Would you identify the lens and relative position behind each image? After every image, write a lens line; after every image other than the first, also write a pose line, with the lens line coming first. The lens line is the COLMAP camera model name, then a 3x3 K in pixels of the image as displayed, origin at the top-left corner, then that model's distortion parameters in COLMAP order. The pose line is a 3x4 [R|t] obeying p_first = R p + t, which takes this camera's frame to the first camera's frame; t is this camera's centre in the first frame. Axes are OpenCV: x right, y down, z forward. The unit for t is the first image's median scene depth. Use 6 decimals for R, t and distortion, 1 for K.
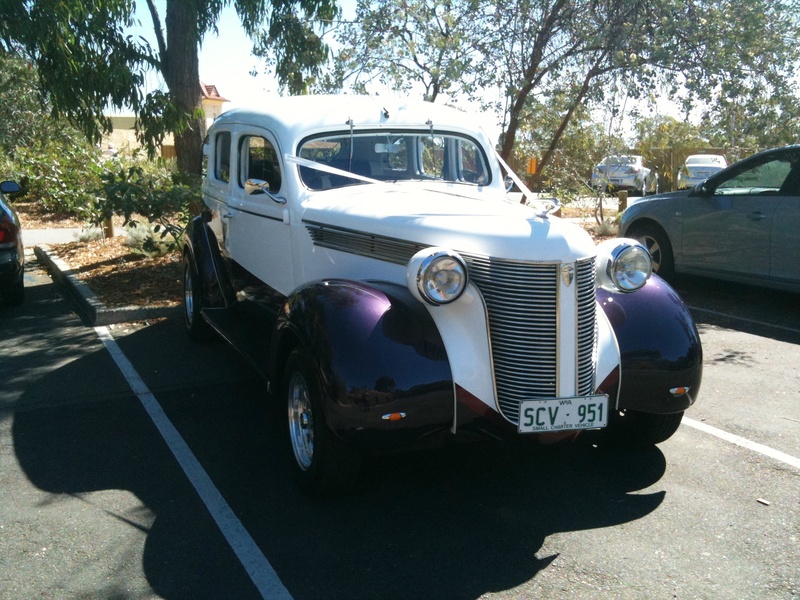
lens RADIAL K [[891.9, 0, 400.0], [0, 891.9, 300.0], [0, 0, 1]] dist [-0.040454, -0.053205]
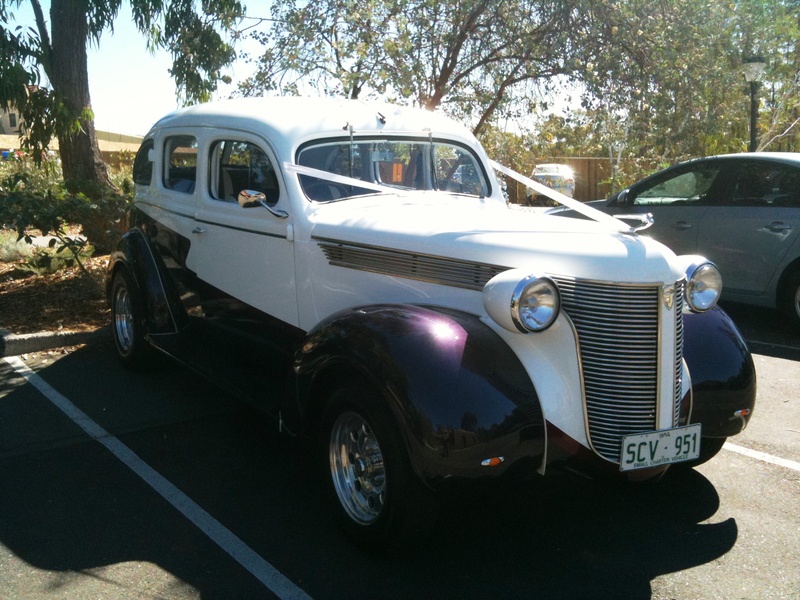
lens RADIAL K [[891.9, 0, 400.0], [0, 891.9, 300.0], [0, 0, 1]] dist [-0.040454, -0.053205]
pose [[0.980934, -0.020281, 0.193279, -0.190926], [0.021621, 0.999755, -0.004829, -0.019703], [-0.193133, 0.008916, 0.981132, 0.107163]]
